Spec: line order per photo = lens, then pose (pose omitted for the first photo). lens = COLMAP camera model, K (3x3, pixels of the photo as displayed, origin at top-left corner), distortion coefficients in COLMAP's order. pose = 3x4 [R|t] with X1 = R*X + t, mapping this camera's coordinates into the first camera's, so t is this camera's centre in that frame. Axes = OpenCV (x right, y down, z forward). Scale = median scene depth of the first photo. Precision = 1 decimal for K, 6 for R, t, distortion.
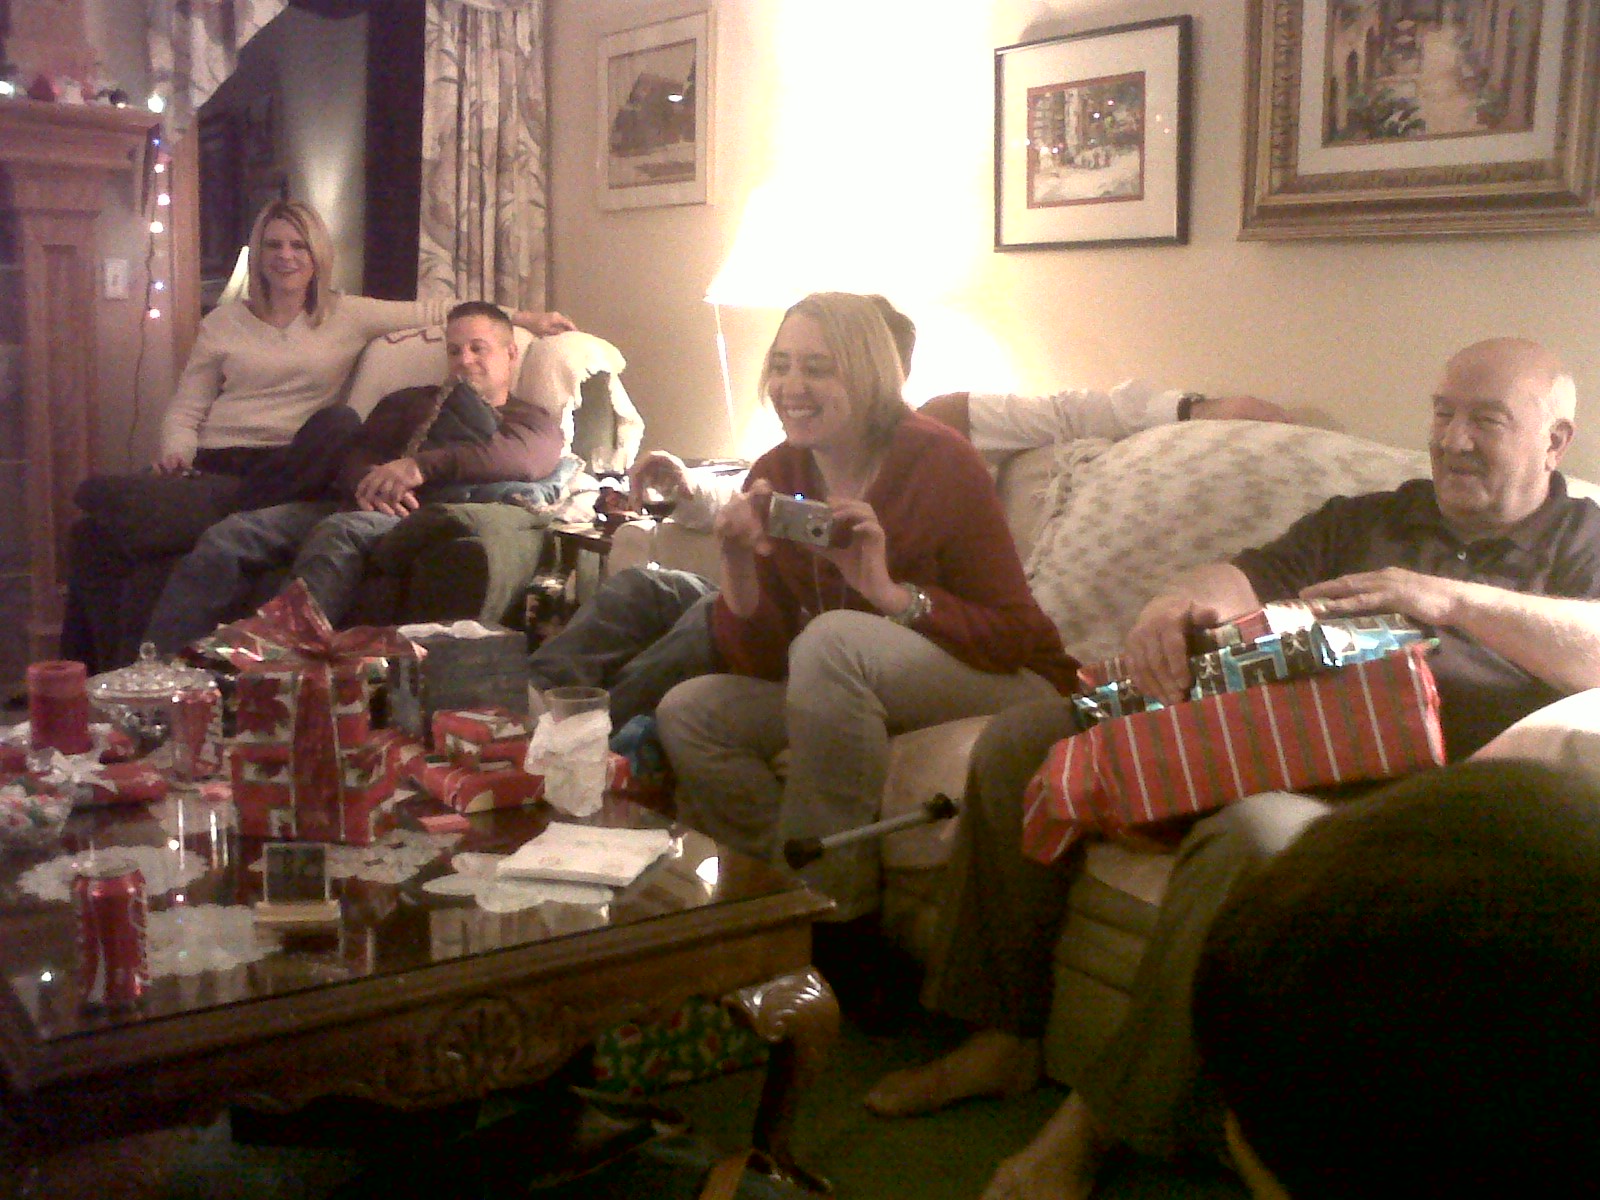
lens RADIAL K [[1765.2, 0, 800.0], [0, 1765.2, 600.0], [0, 0, 1]] dist [-0.155092, 0.228662]
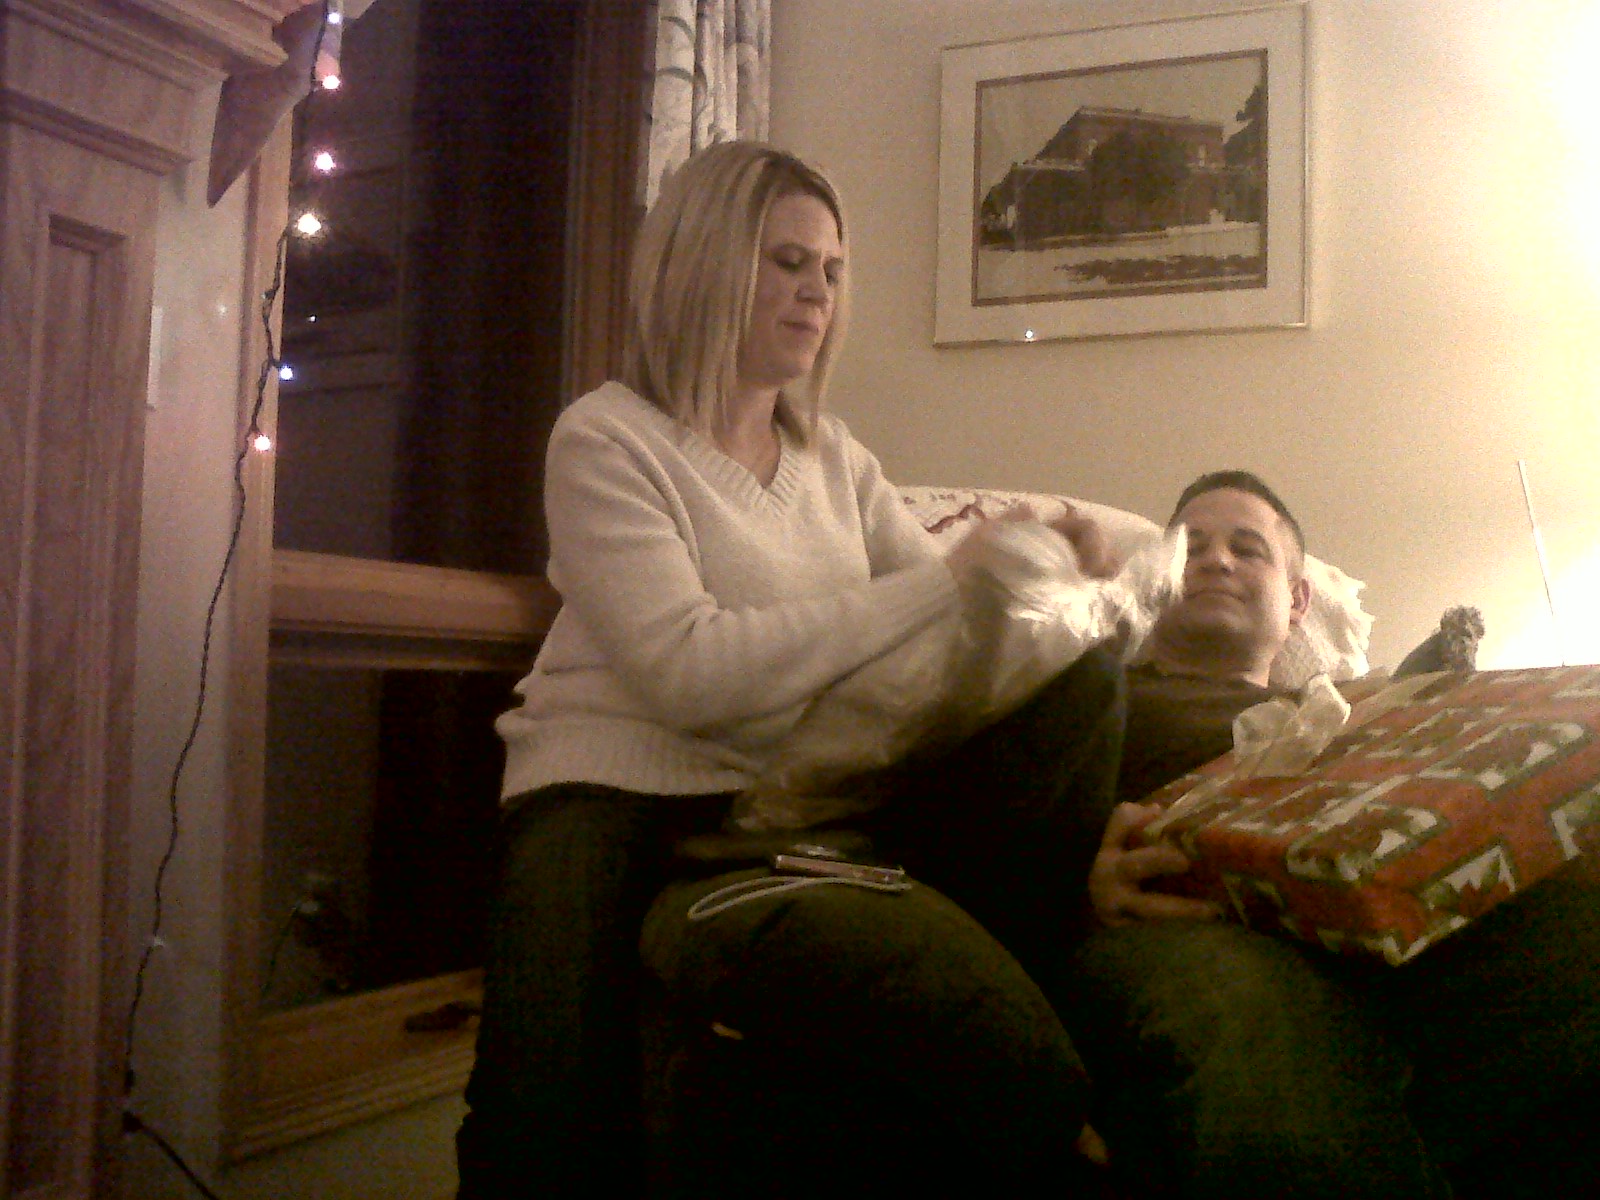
lens RADIAL K [[1655.4, 0, 800.0], [0, 1655.4, 600.0], [0, 0, 1]] dist [0.013582, -0.246992]
pose [[0.896049, 0.032616, 0.442755, -0.772279], [0.041295, 0.986851, -0.156269, -0.115519], [-0.442030, 0.158308, 0.882920, 1.108568]]
